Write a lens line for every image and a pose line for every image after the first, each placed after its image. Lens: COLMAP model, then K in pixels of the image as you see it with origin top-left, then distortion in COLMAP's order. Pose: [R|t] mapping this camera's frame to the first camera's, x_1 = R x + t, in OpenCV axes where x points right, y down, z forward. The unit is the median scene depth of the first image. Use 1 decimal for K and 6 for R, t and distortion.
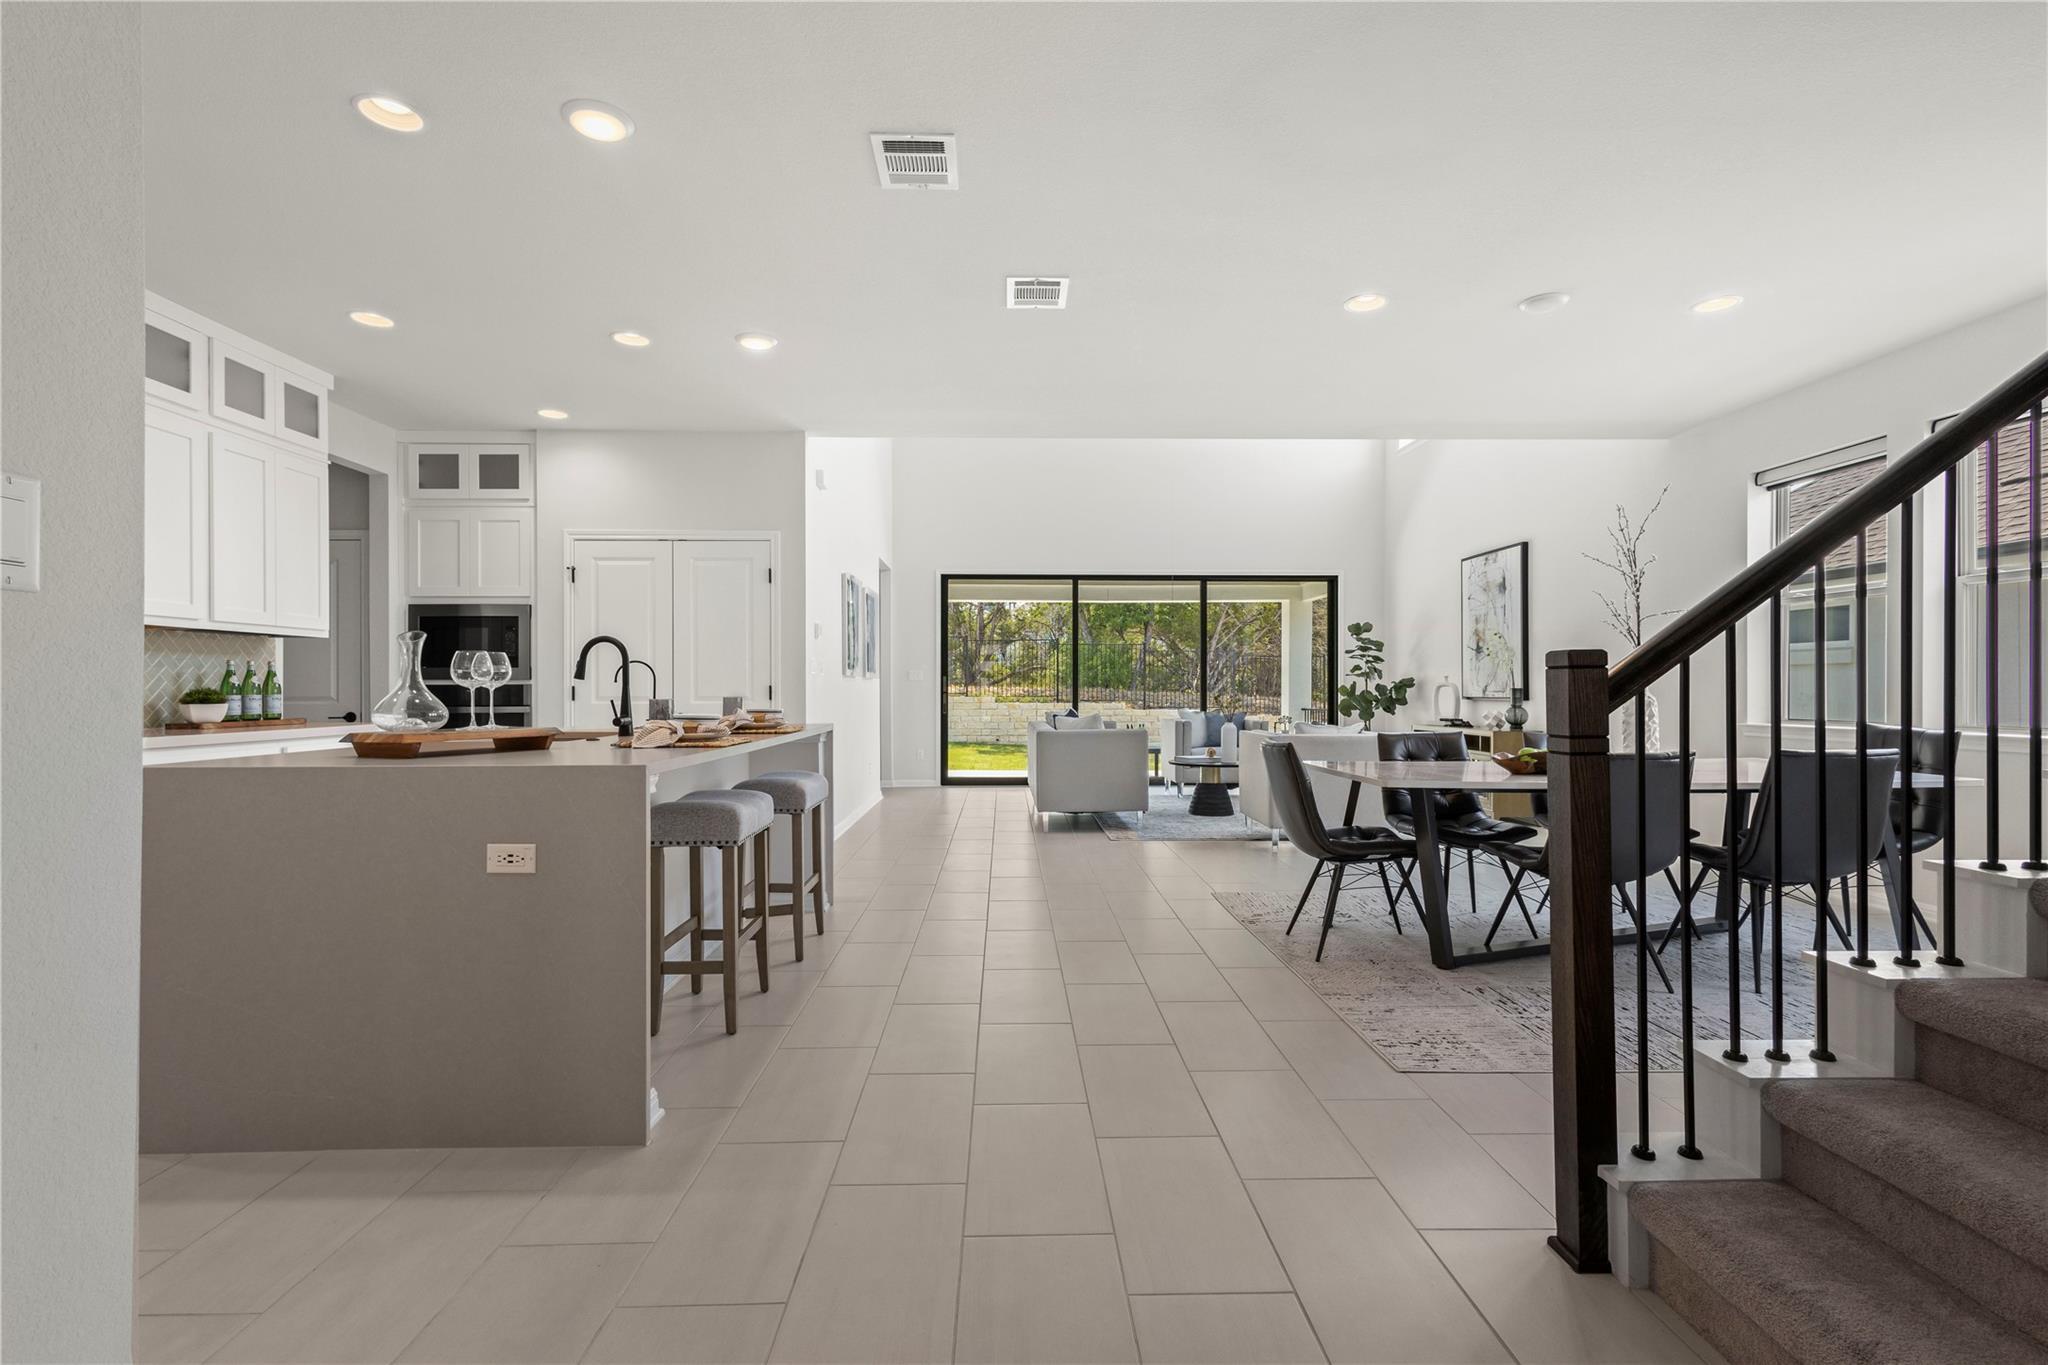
lens RADIAL K [[940.6, 0, 1021.8], [0, 940.6, 691.1], [0, 0, 1]] dist [0.010332, -0.003744]
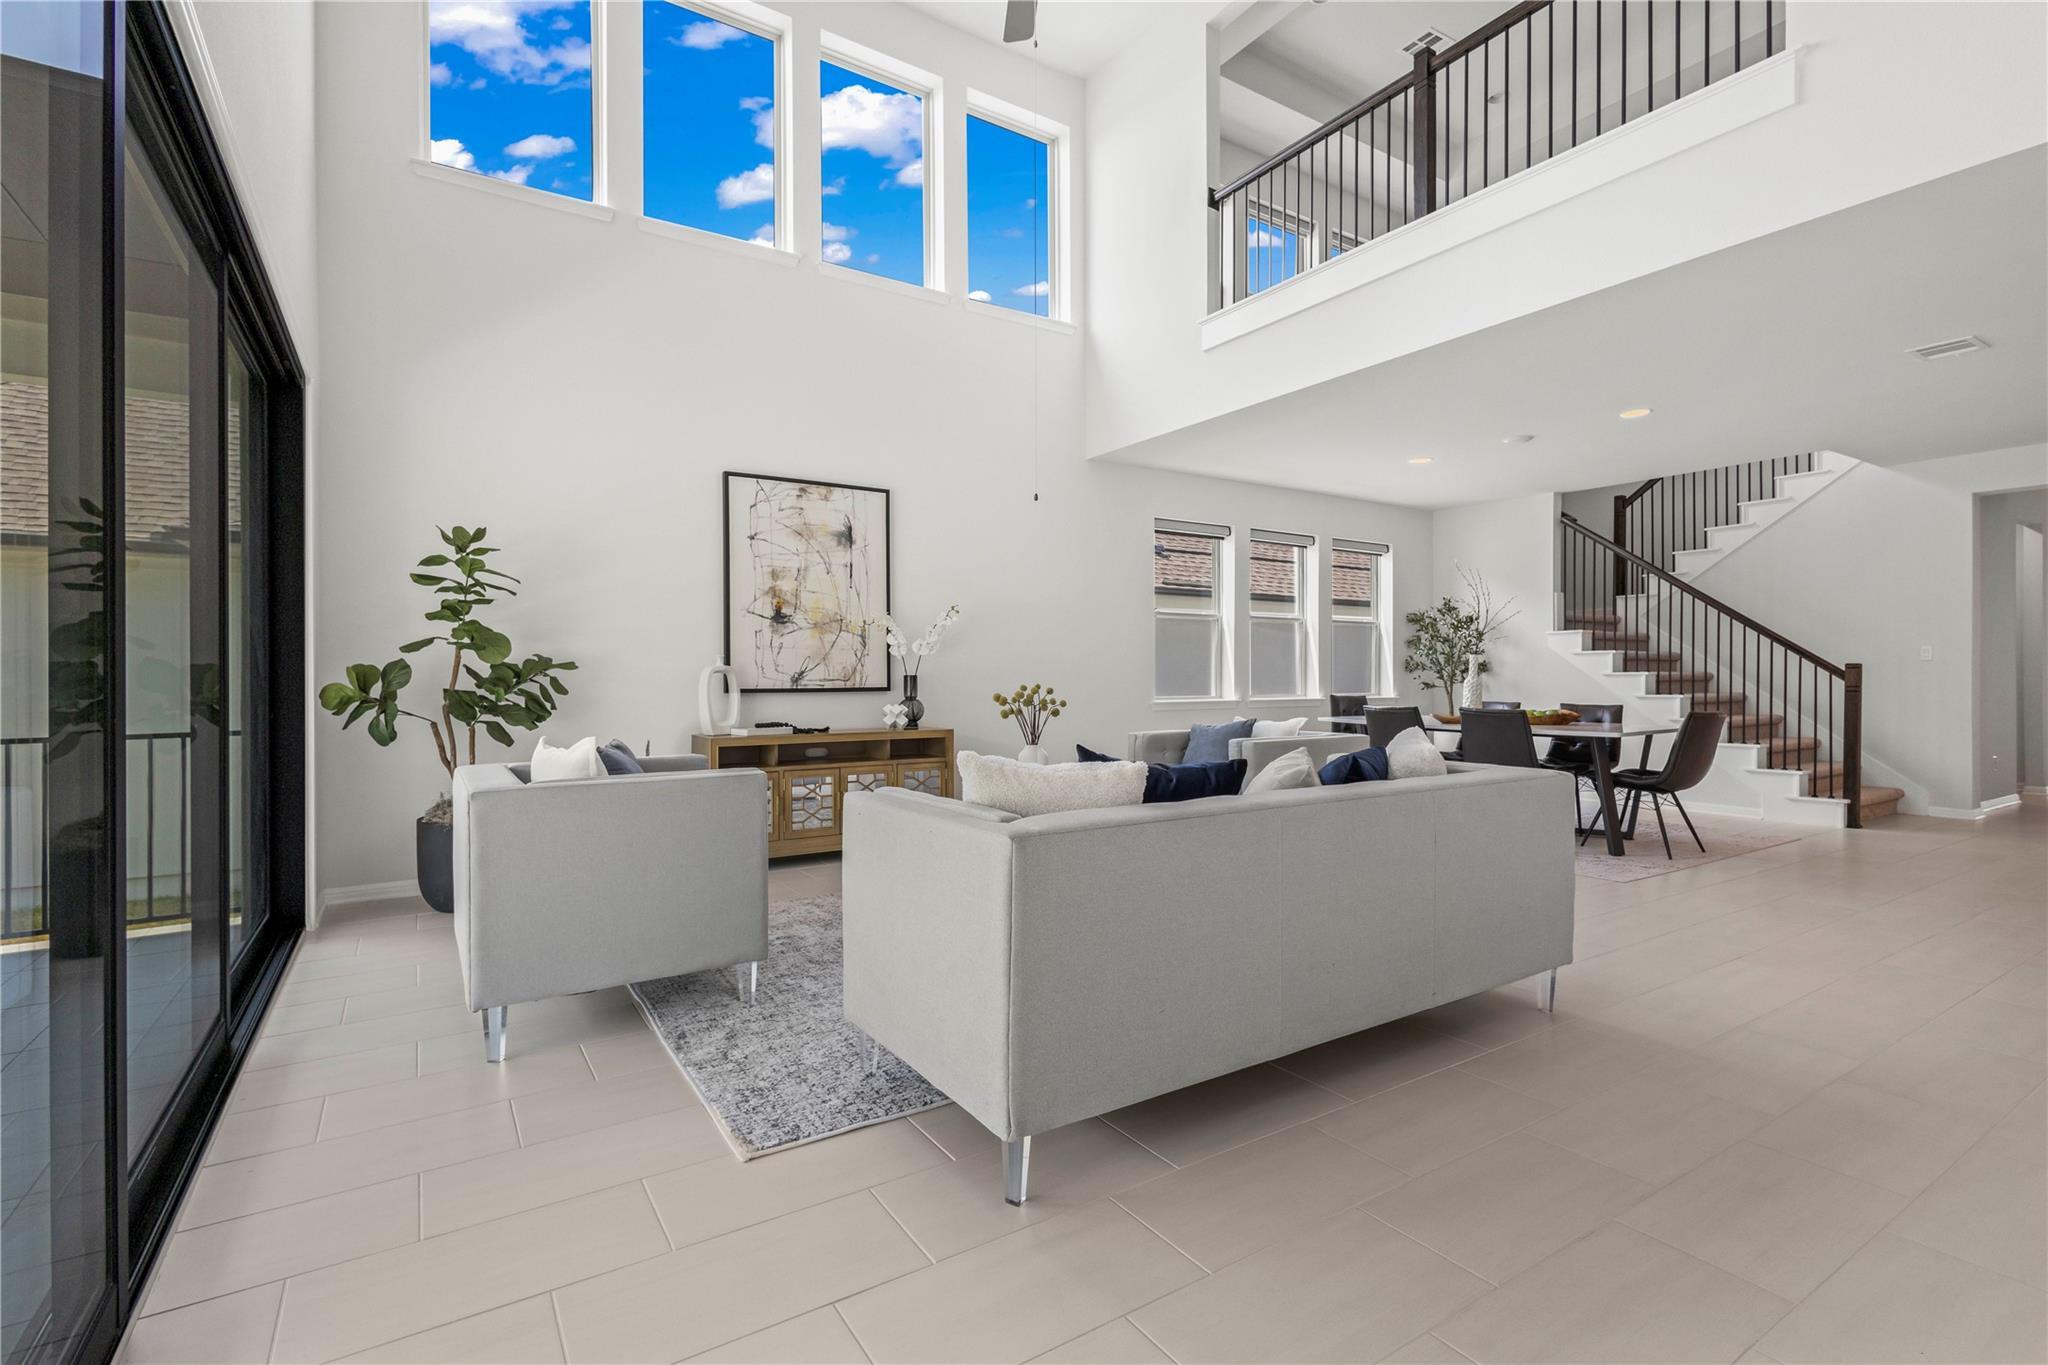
lens RADIAL K [[940.6, 0, 1020.1], [0, 940.6, 679.0], [0, 0, 1]] dist [0.010332, -0.003744]
pose [[-0.526489, 0.000498, 0.850182, -0.188524], [0.005126, 0.999984, 0.002588, -0.001601], [-0.850166, 0.005721, -0.526483, 1.278252]]
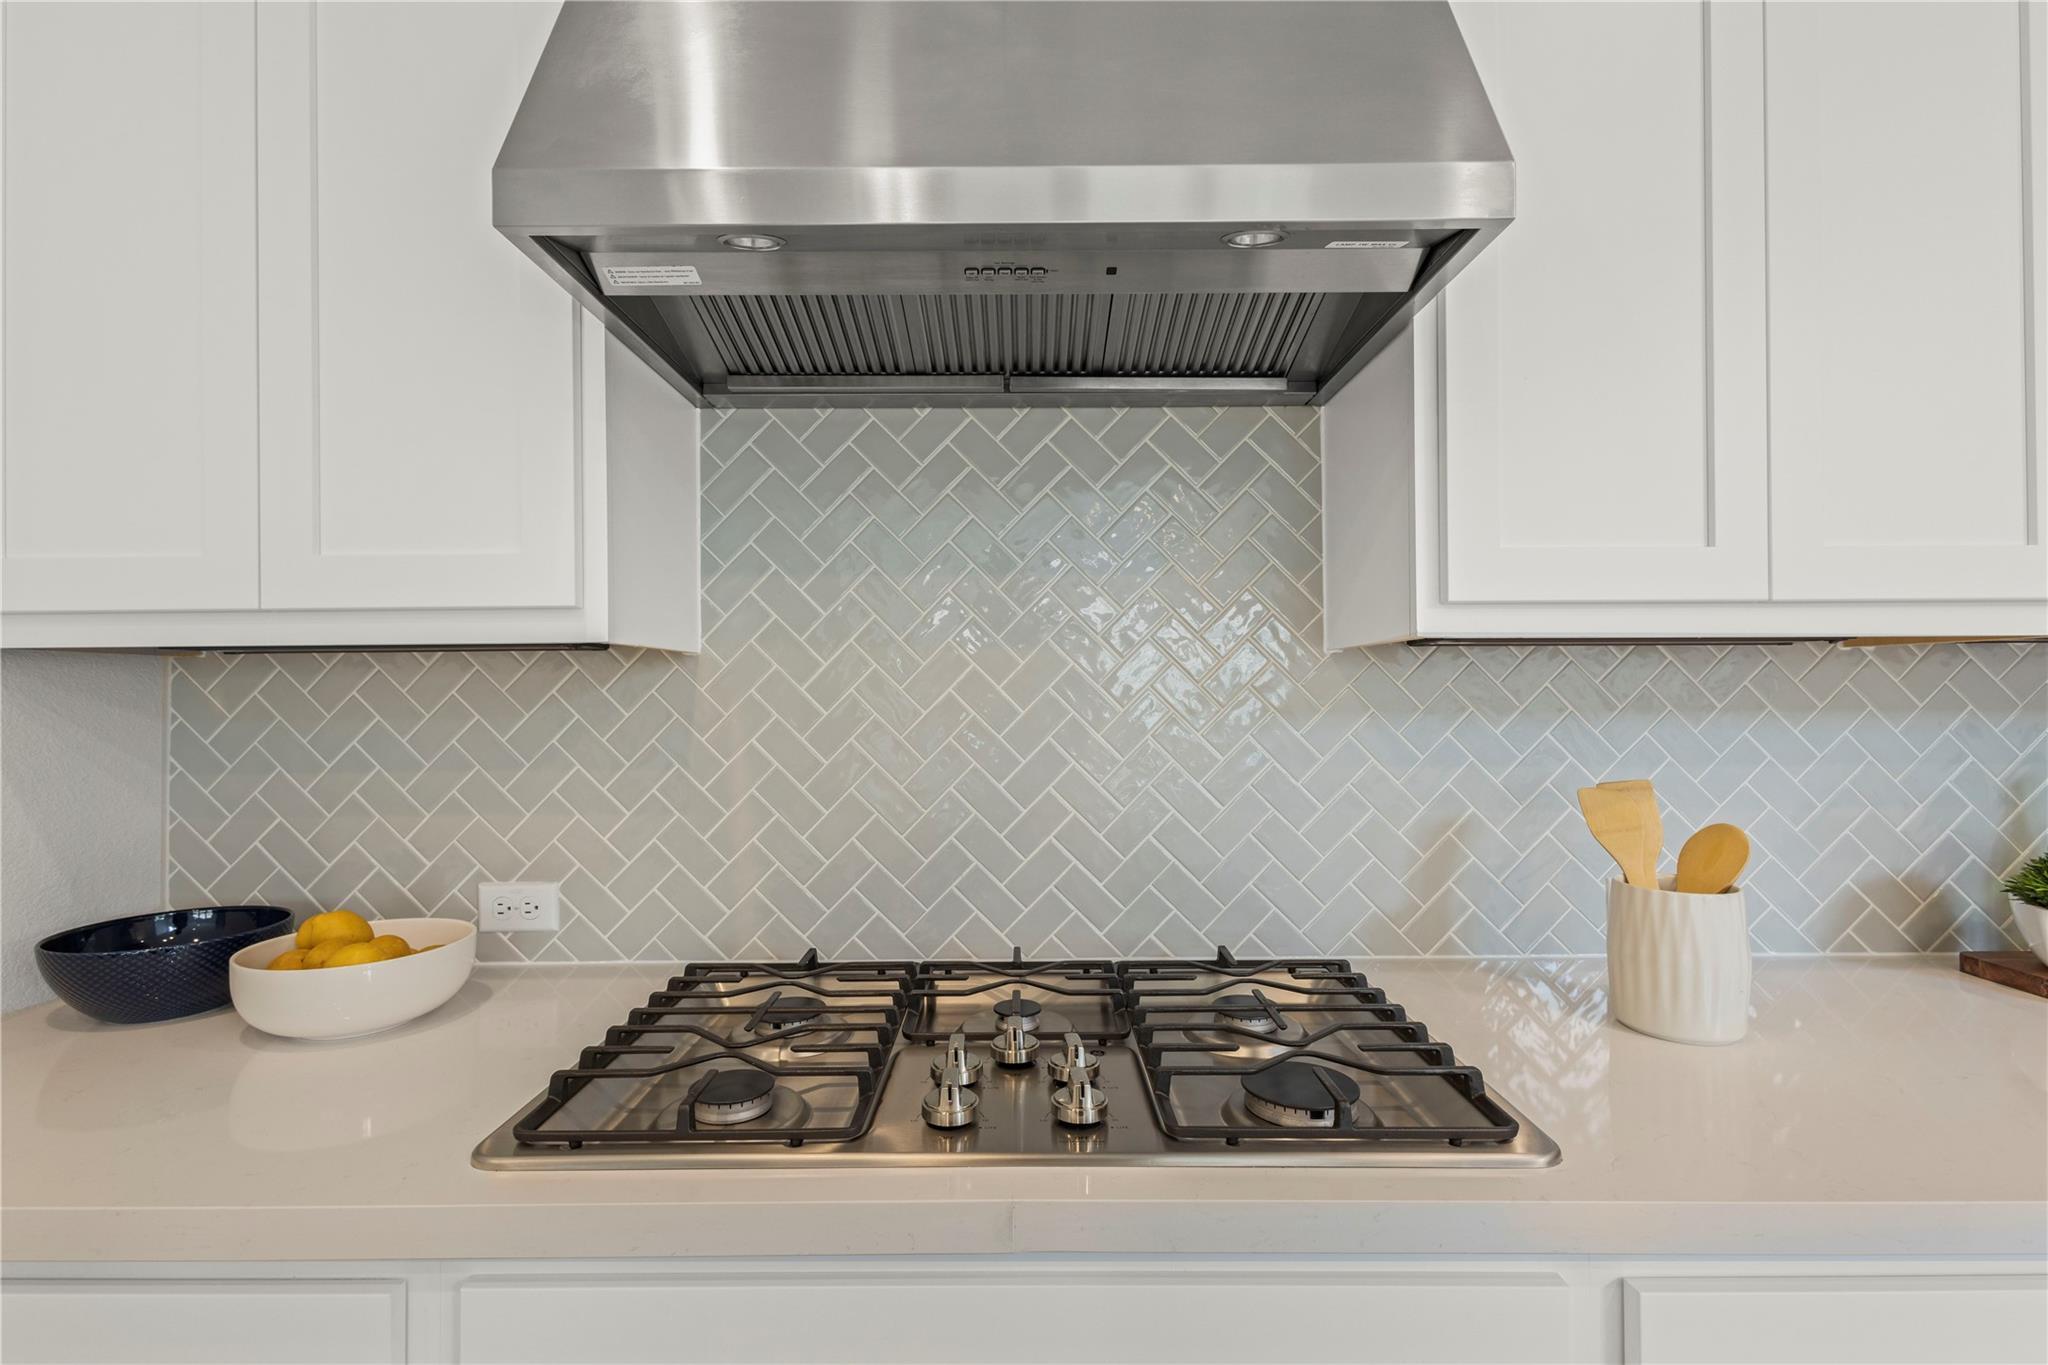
lens RADIAL K [[940.6, 0, 1021.8], [0, 940.6, 669.6], [0, 0, 1]] dist [0.010332, -0.003744]
pose [[-0.034452, -0.008084, -0.999374, -0.310831], [0.003462, 0.999960, -0.008208, -0.028892], [0.999400, -0.003743, -0.034423, 0.373221]]
